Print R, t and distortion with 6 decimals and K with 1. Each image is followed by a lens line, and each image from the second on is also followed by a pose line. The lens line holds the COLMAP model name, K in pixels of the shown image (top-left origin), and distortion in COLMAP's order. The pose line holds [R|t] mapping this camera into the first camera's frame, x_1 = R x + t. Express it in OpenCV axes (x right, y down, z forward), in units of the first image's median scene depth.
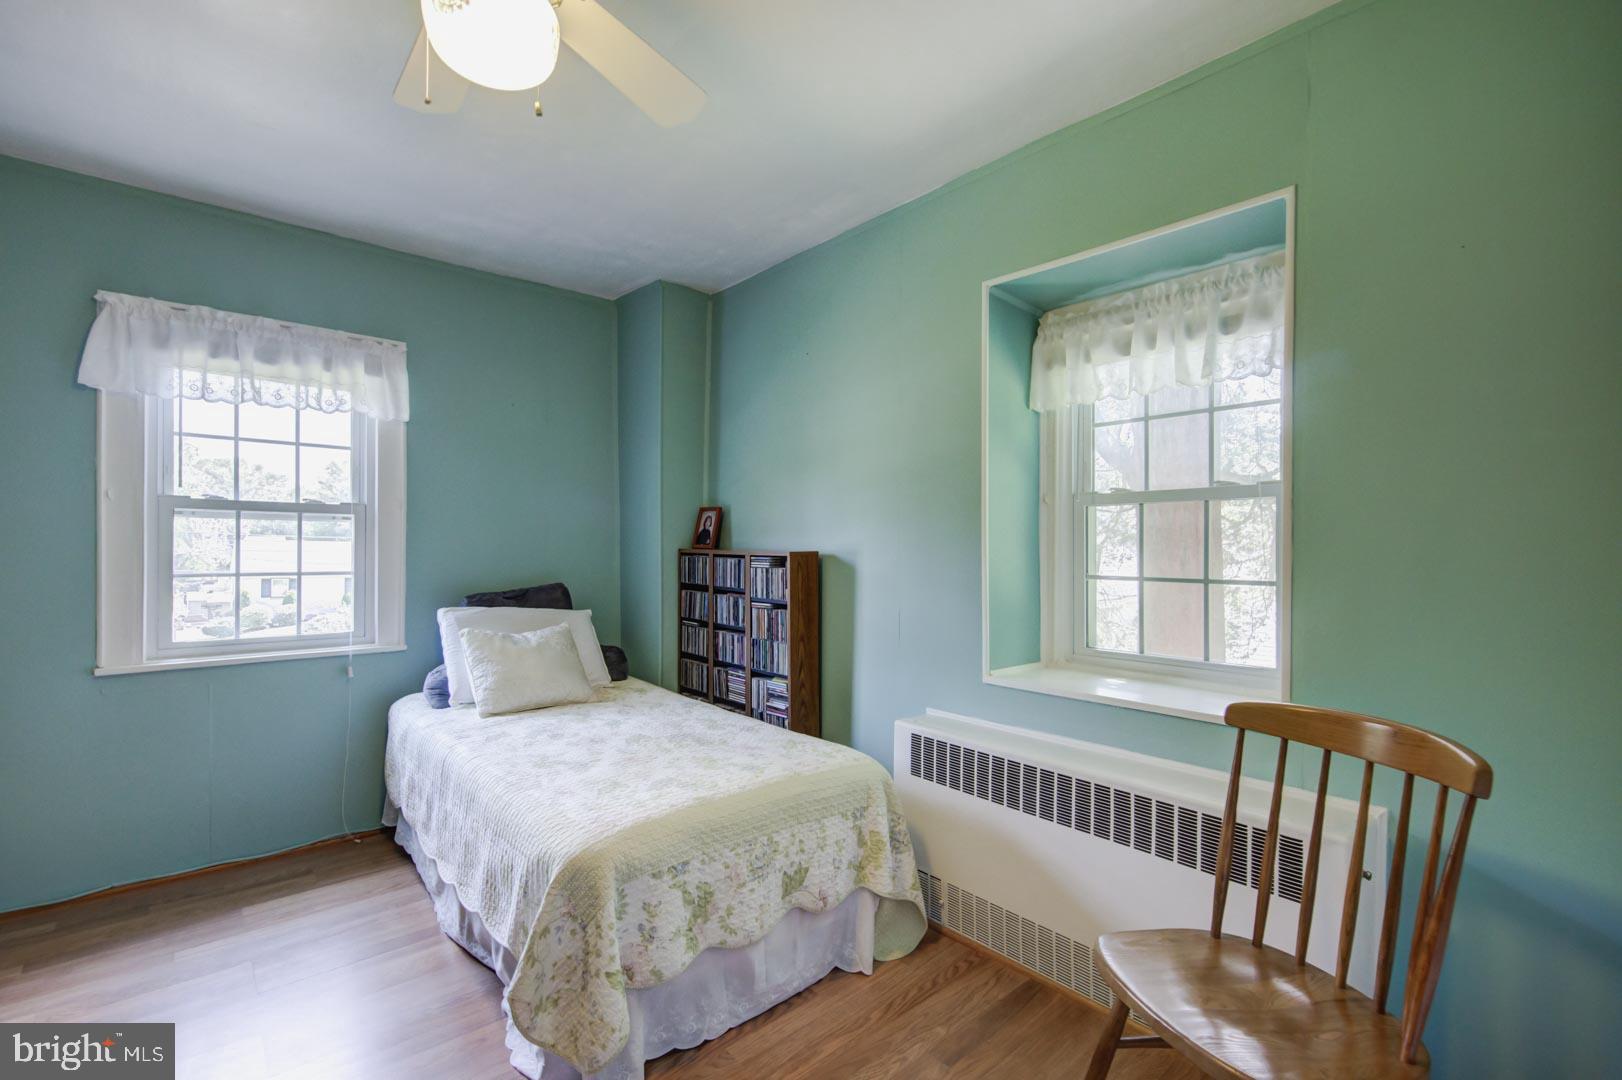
lens RADIAL K [[703.7, 0, 809.4], [0, 703.7, 546.2], [0, 0, 1]] dist [0.004884, 0.000127]
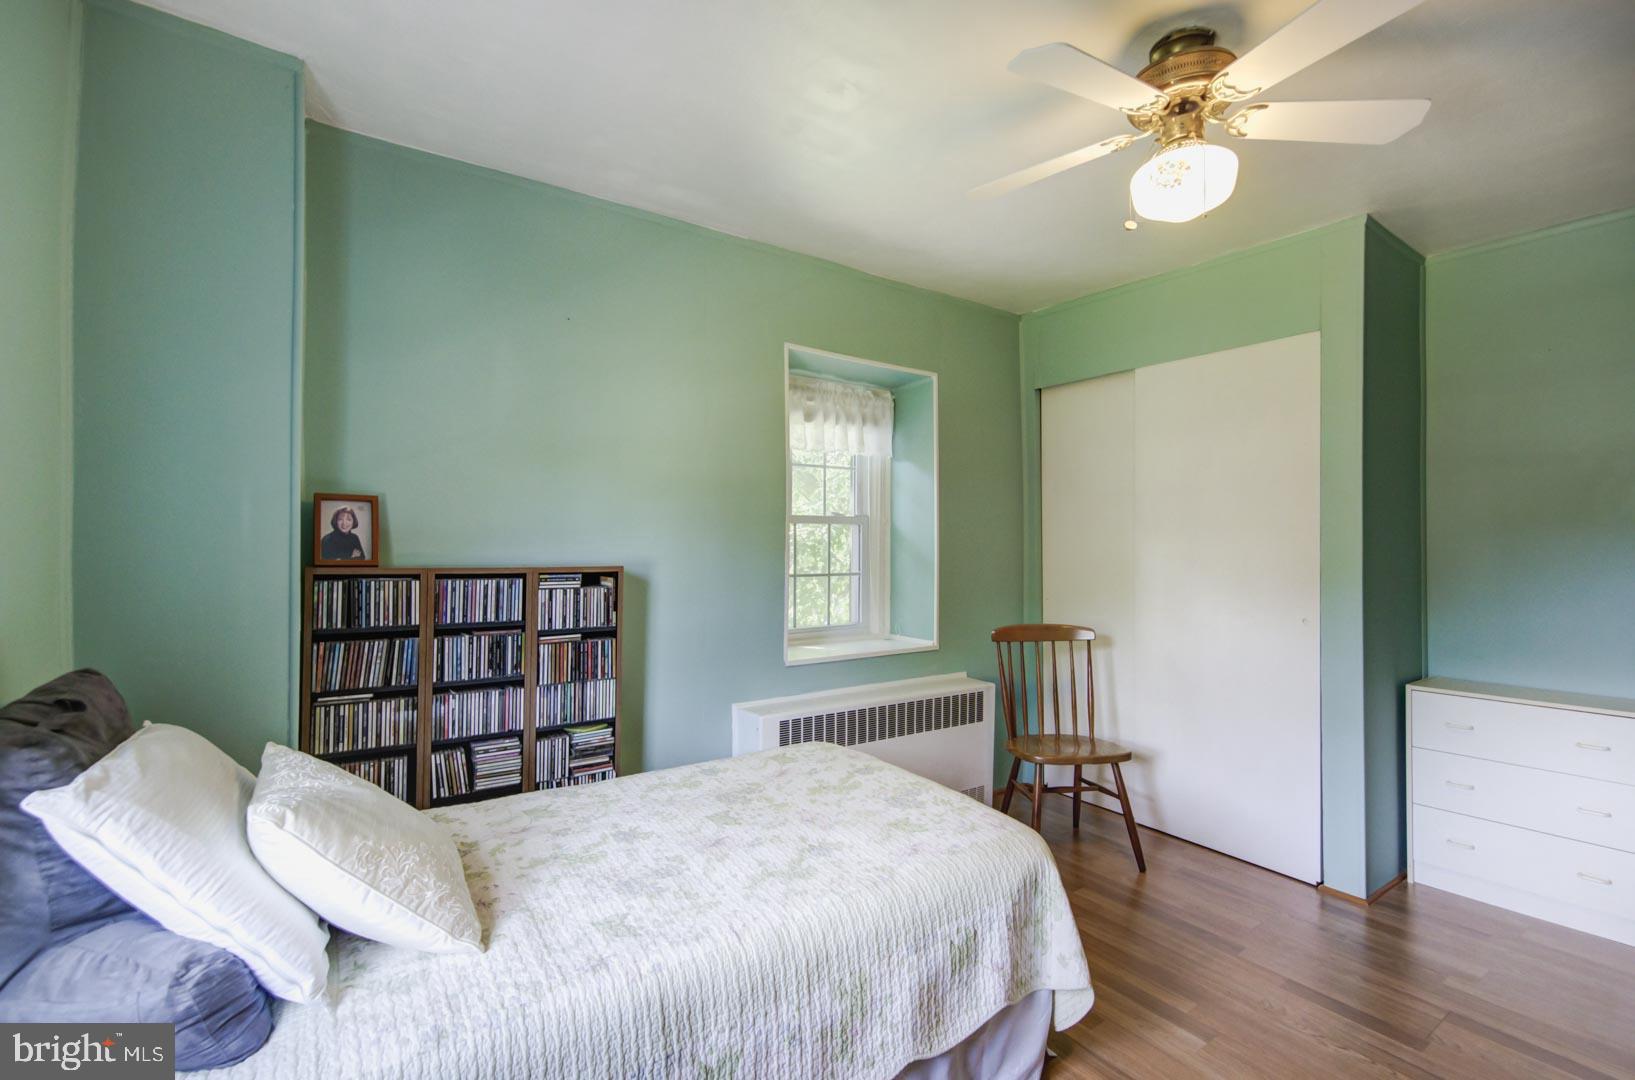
lens RADIAL K [[690.9, 0, 814.1], [0, 690.9, 536.8], [0, 0, 1]] dist [-0.001238, -0.000008]
pose [[0.150904, 0.004548, 0.988538, -0.748130], [-0.000788, 0.999990, -0.004481, -0.021548], [-0.988548, -0.000103, 0.150906, 0.610655]]
